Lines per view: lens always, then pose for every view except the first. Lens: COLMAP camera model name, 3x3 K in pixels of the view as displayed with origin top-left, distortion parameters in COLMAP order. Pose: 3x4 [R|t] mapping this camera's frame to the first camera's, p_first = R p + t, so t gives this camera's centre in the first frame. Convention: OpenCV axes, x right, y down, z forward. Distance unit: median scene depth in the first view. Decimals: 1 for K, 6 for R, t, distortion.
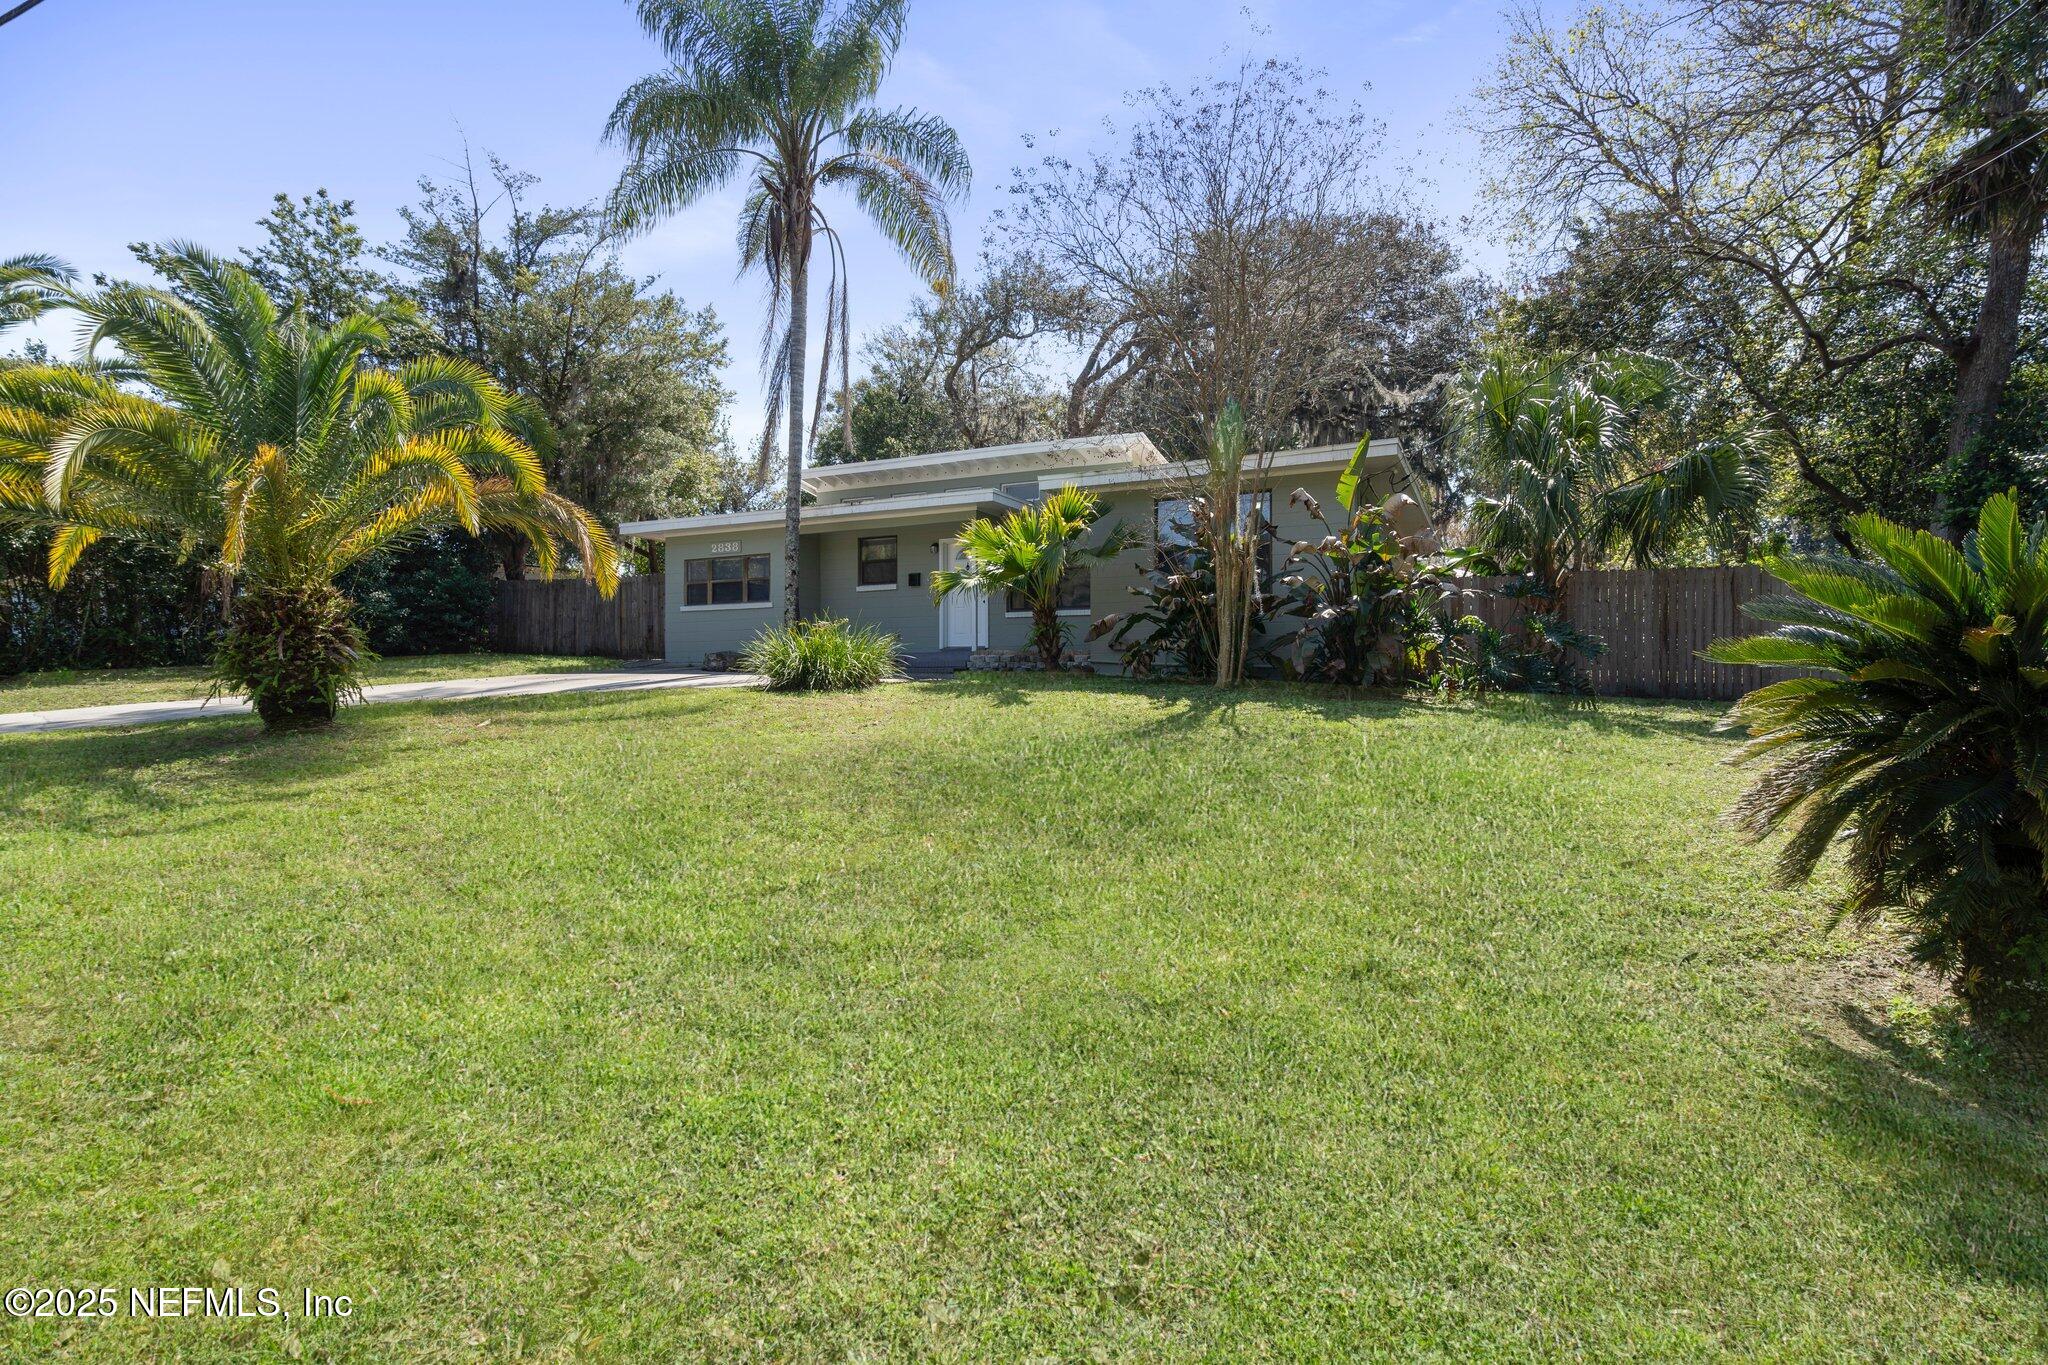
lens RADIAL K [[1012.5, 0, 1024.0], [0, 1012.5, 682.5], [0, 0, 1]] dist [0.001628, 0.000035]
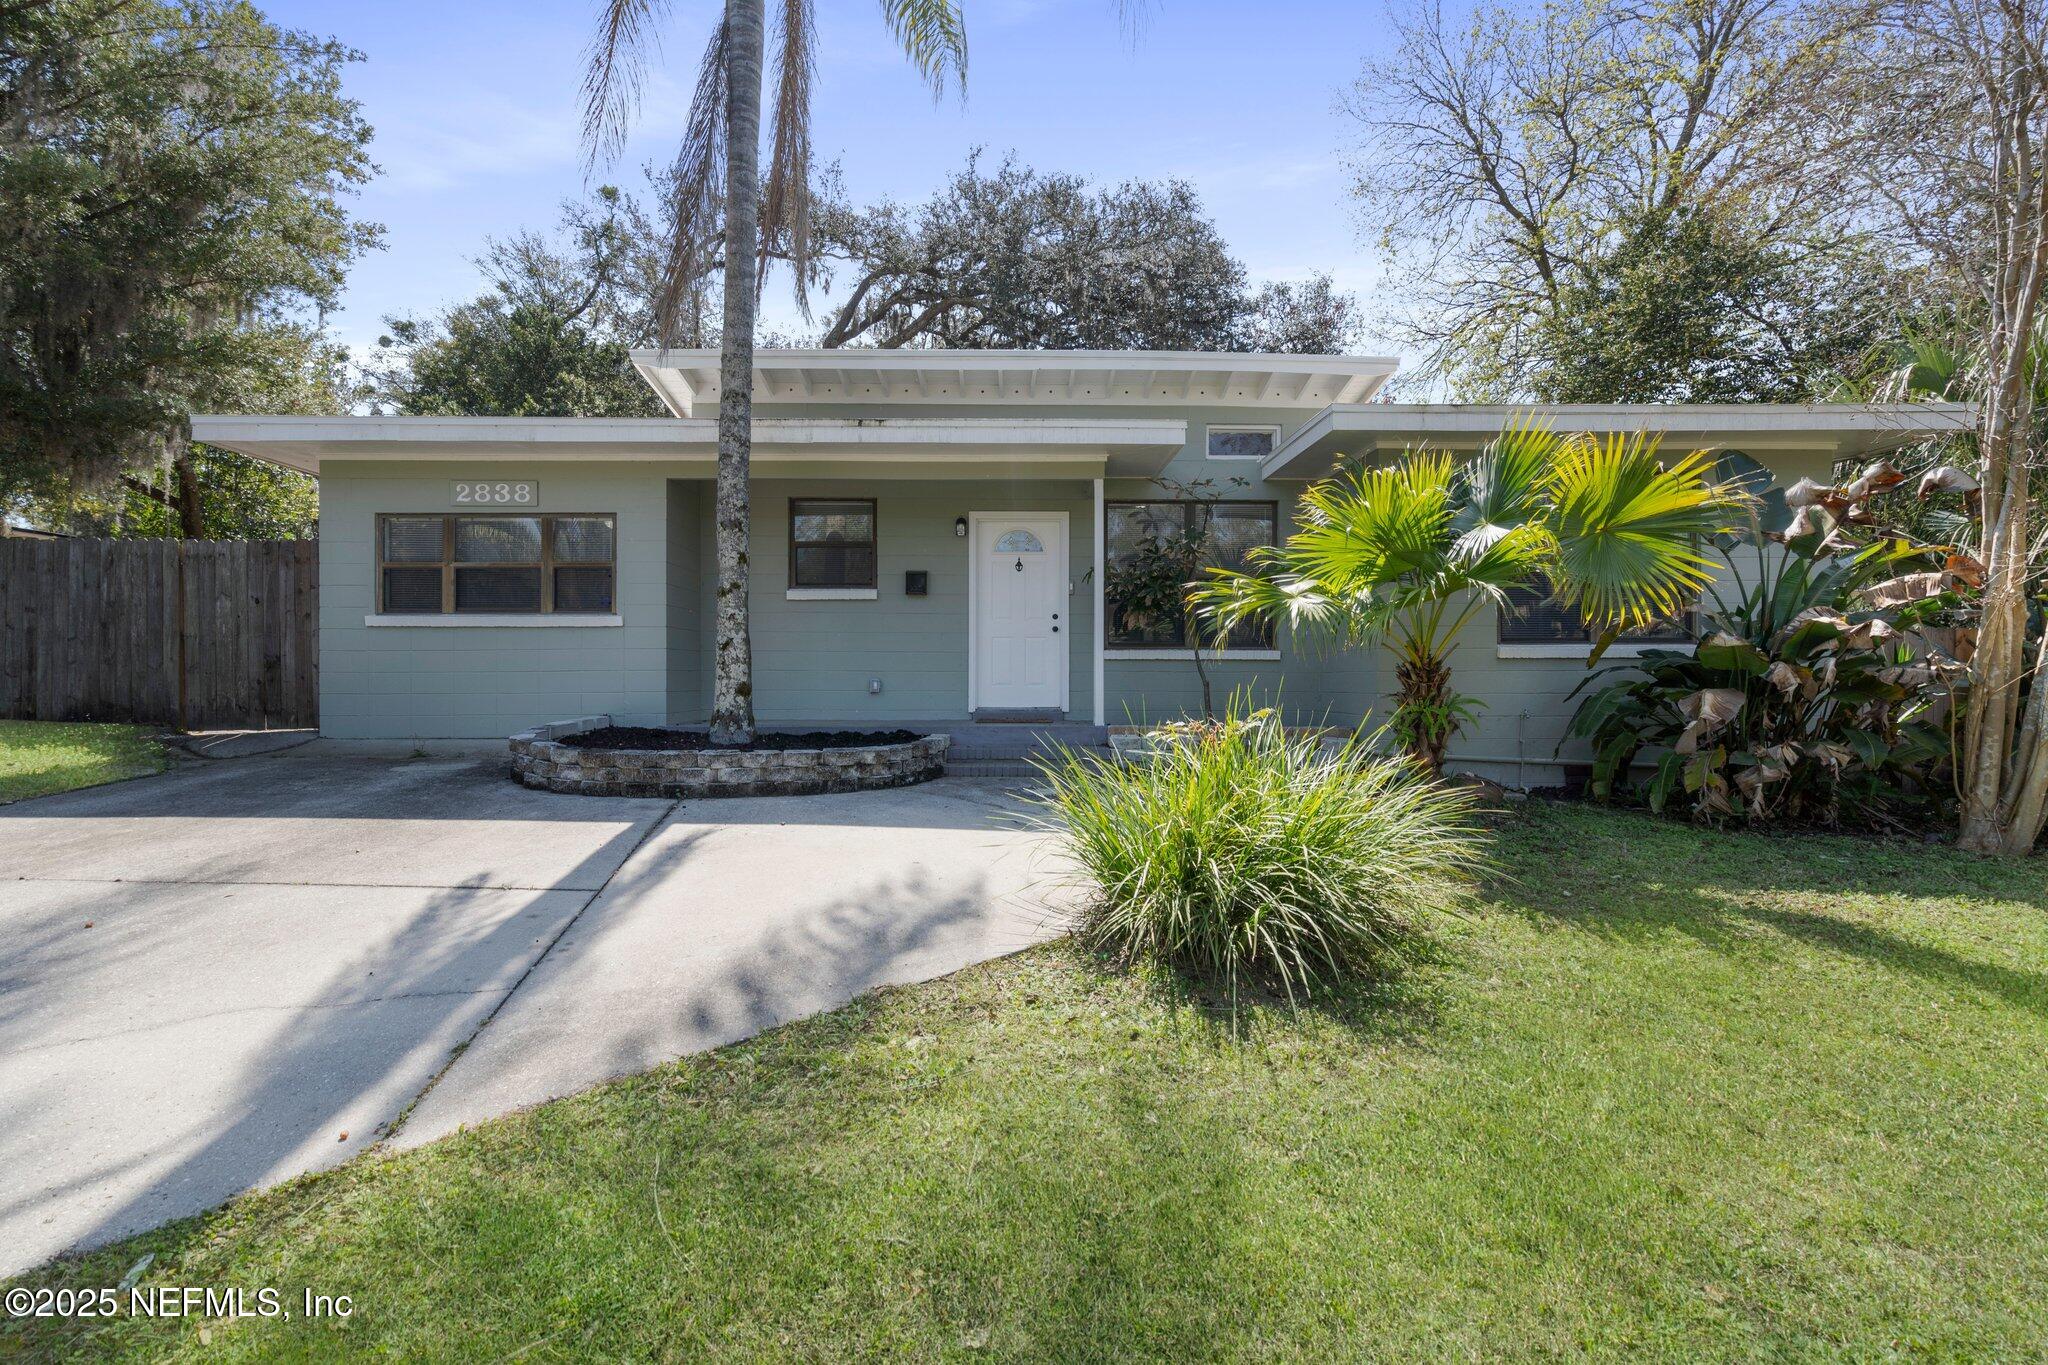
lens RADIAL K [[935.7, 0, 1024.0], [0, 935.7, 682.5], [0, 0, 1]] dist [-0.000698, 0.000822]
pose [[0.893679, 0.002840, 0.448698, -0.272348], [-0.003946, 0.999991, 0.001529, -0.047537], [-0.448689, -0.003137, 0.893682, 0.507030]]
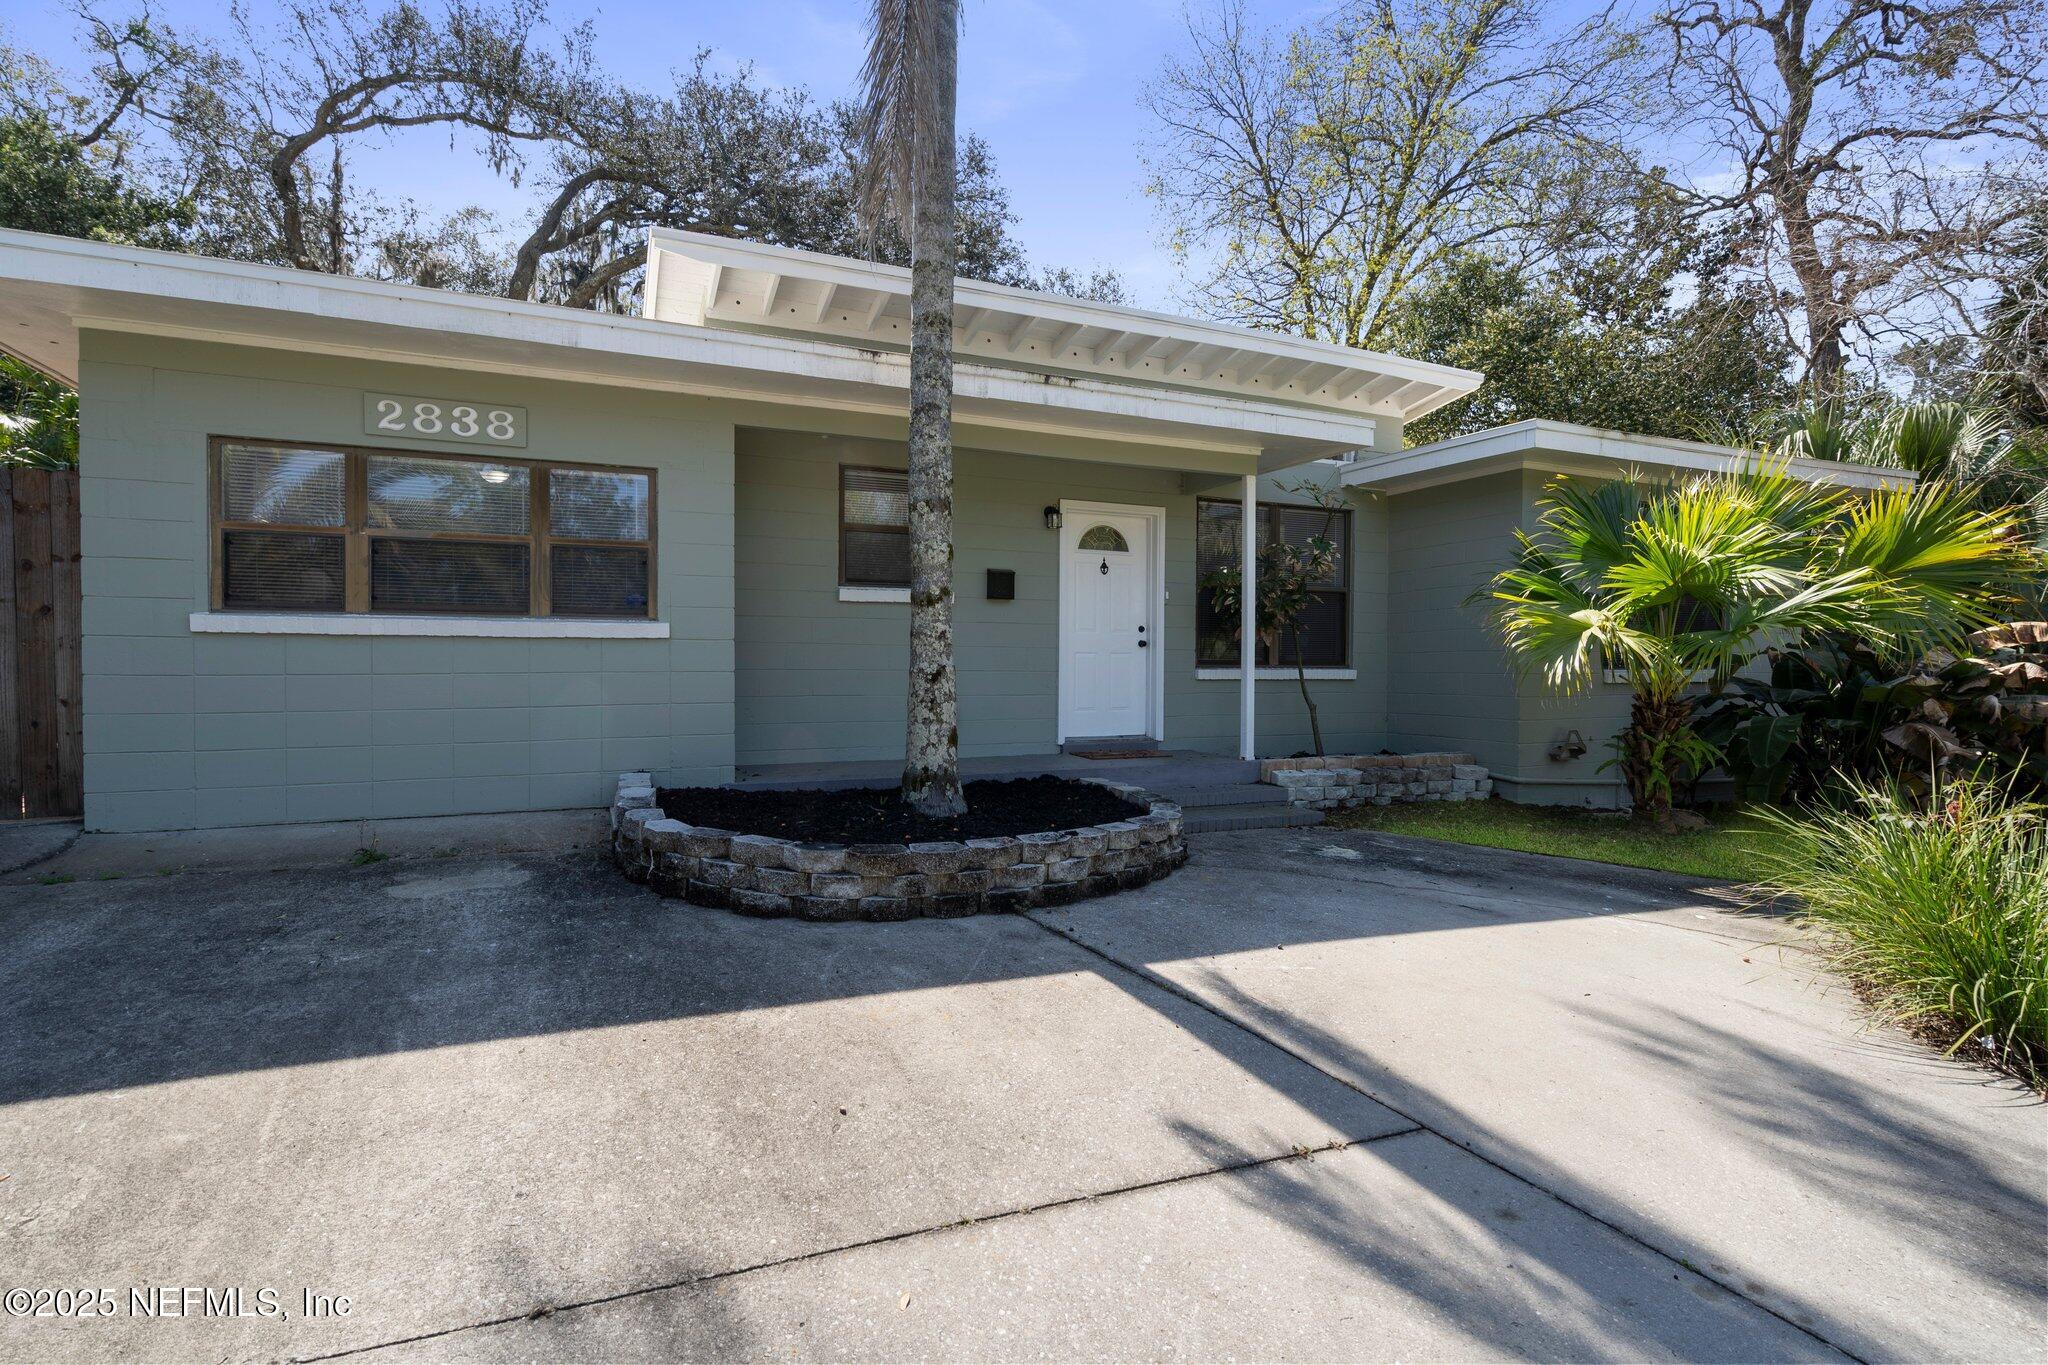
lens RADIAL K [[967.7, 0, 1024.0], [0, 967.7, 682.5], [0, 0, 1]] dist [0.001626, 0.000739]
pose [[0.647470, -0.007282, 0.762056, -0.403481], [-0.005716, 0.999880, 0.014410, -0.063550], [-0.762069, -0.013686, 0.647351, 0.699398]]
